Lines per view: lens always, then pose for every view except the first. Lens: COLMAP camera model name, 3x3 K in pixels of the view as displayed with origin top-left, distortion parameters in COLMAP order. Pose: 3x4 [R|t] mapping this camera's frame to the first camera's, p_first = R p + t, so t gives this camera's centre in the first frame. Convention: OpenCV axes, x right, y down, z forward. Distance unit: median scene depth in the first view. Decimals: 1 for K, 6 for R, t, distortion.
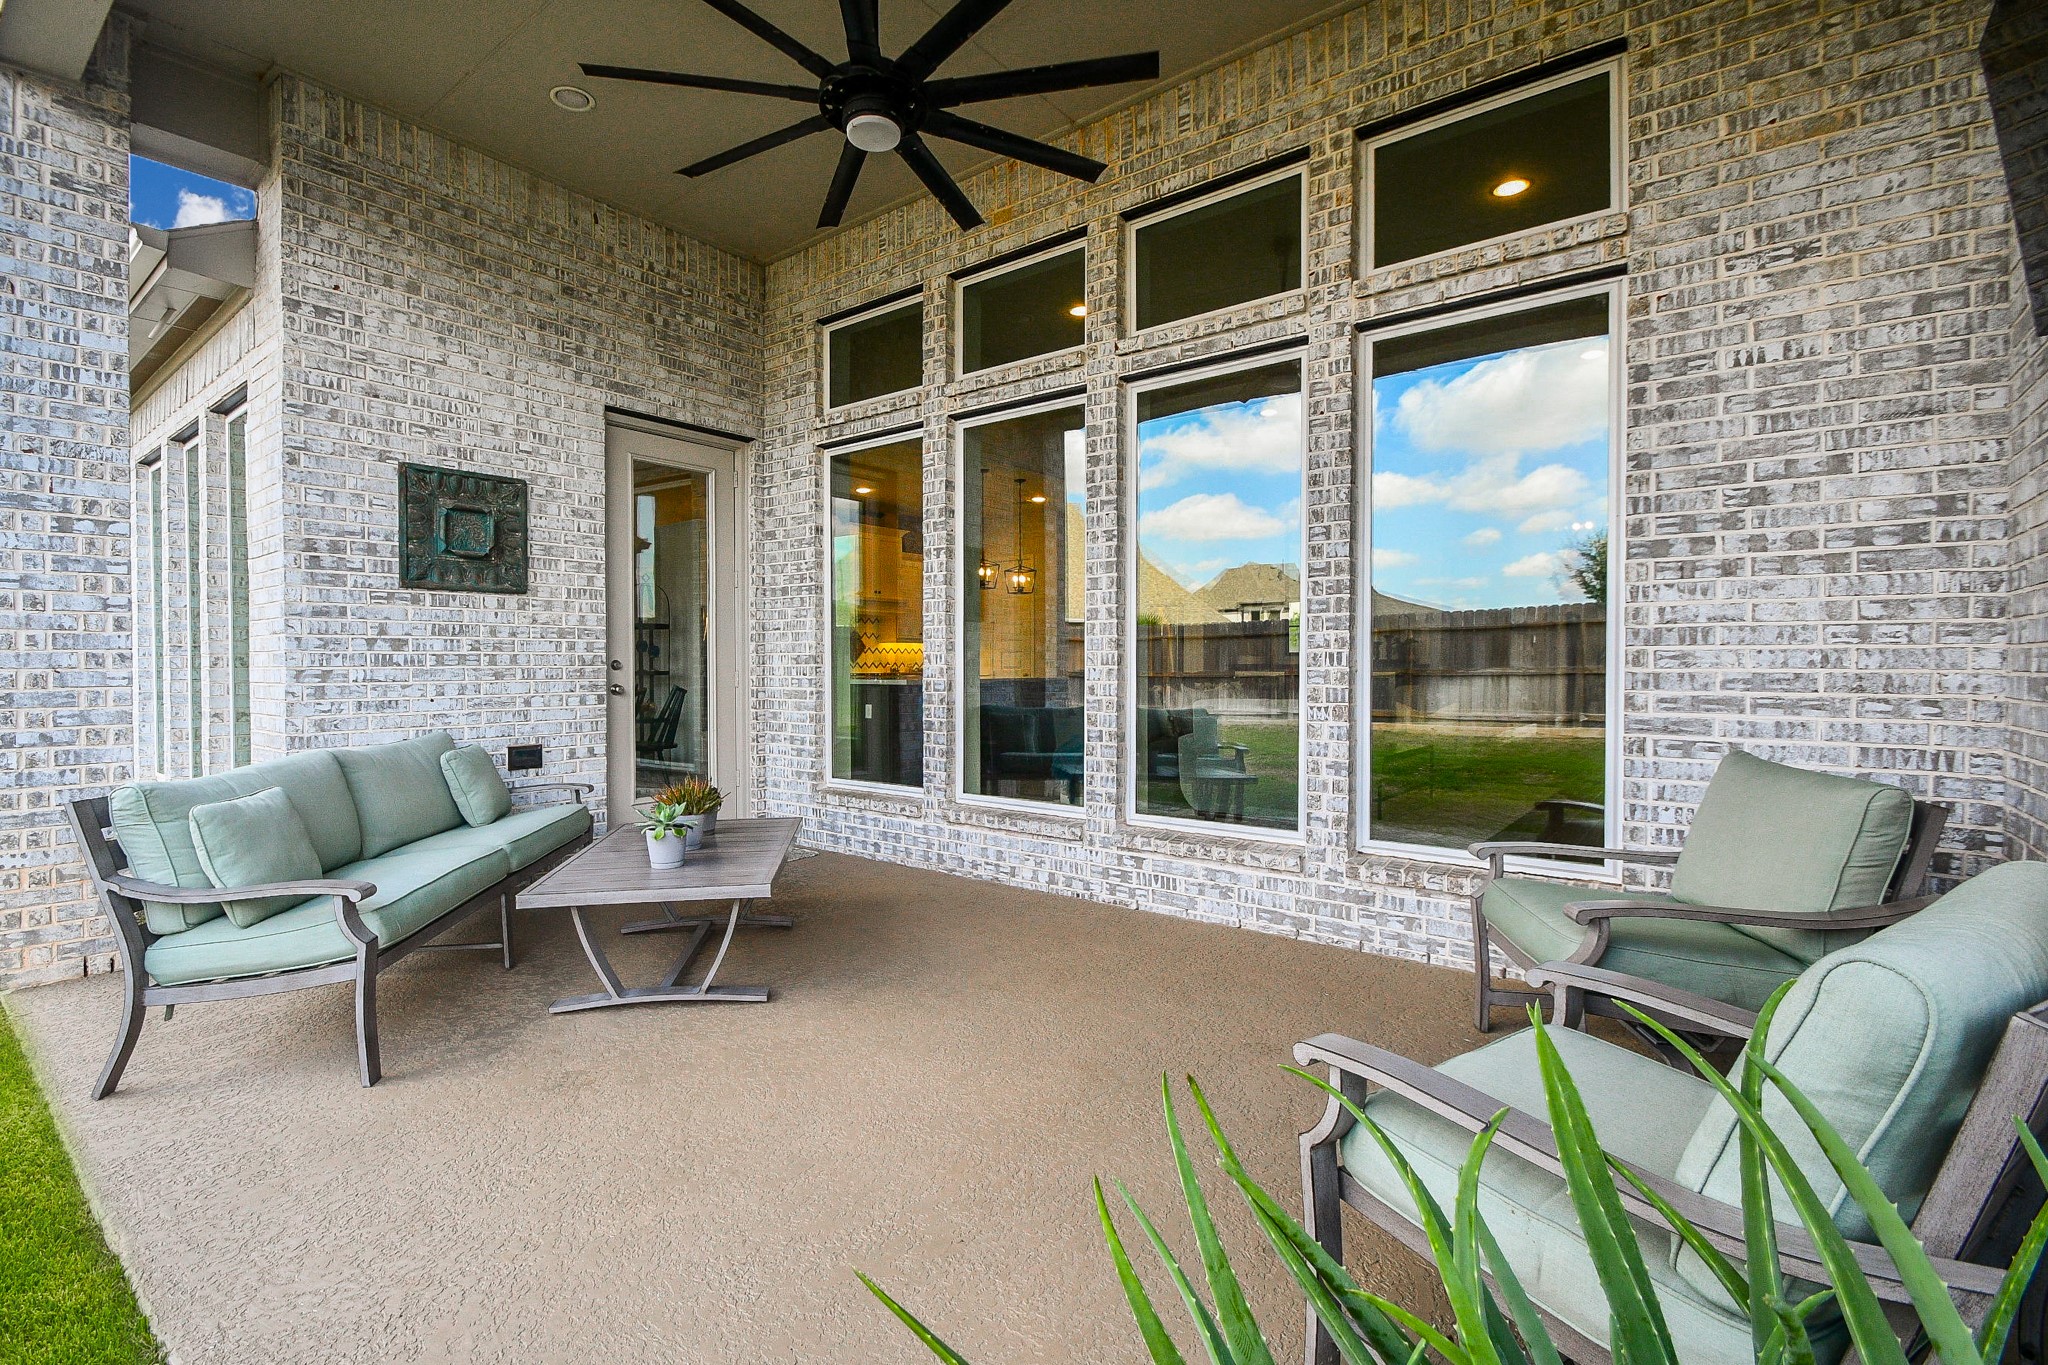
lens RADIAL K [[901.8, 0, 866.0], [0, 901.8, 683.0], [0, 0, 1]] dist [0.020192, -0.009642]
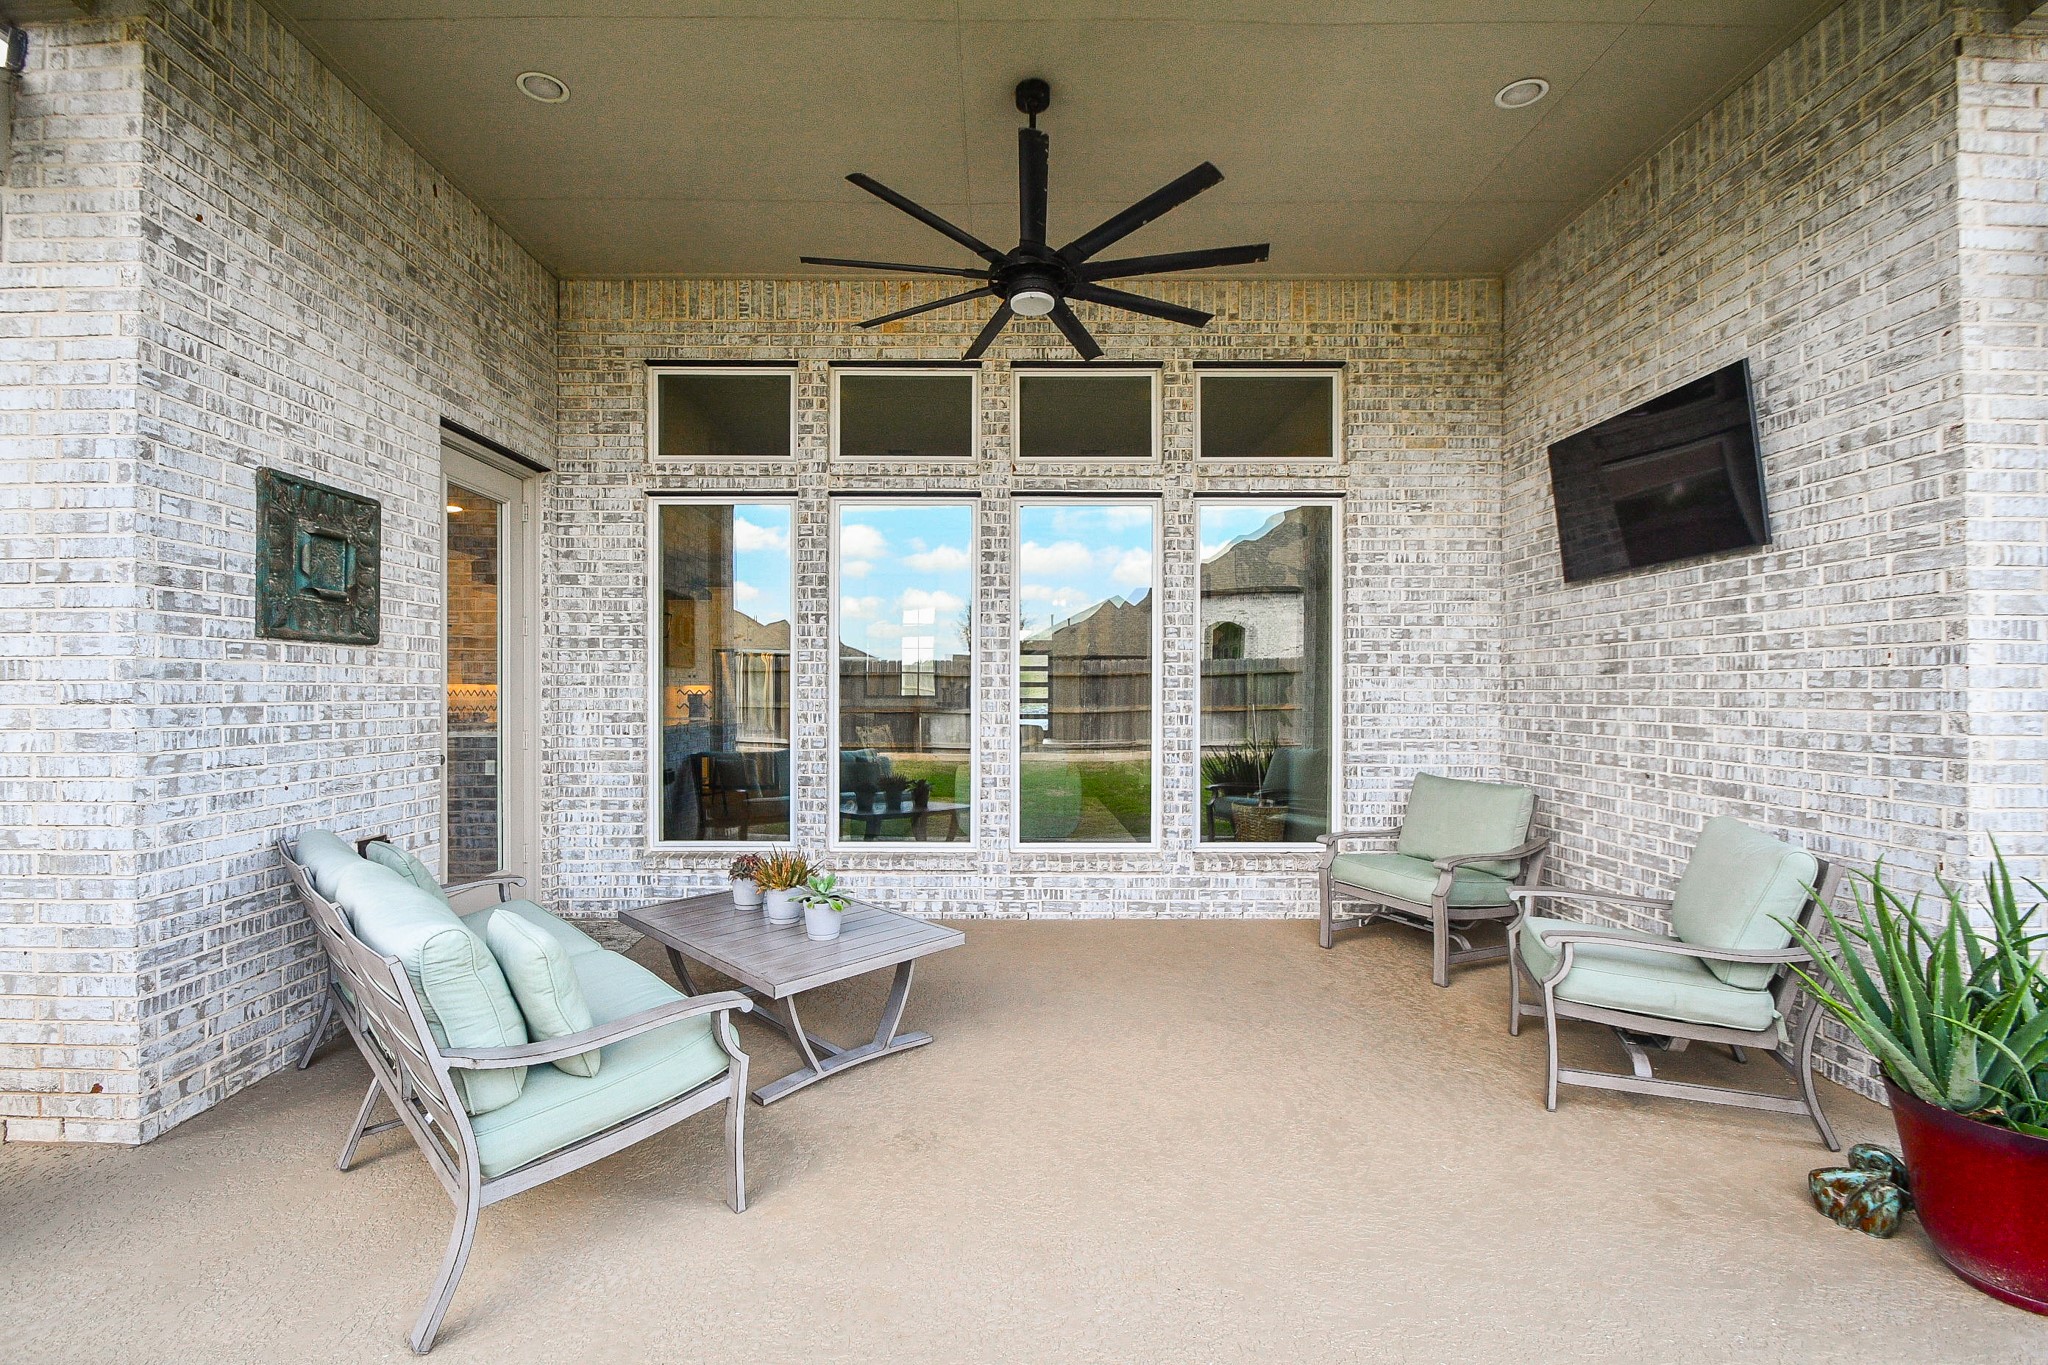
lens RADIAL K [[875.1, 0, 1020.4], [0, 875.1, 711.8], [0, 0, 1]] dist [0.014859, -0.005103]
pose [[0.783628, -0.009156, 0.621163, -0.500612], [0.016098, 0.999855, -0.005571, -0.032536], [-0.621022, 0.014365, 0.783661, 0.060602]]
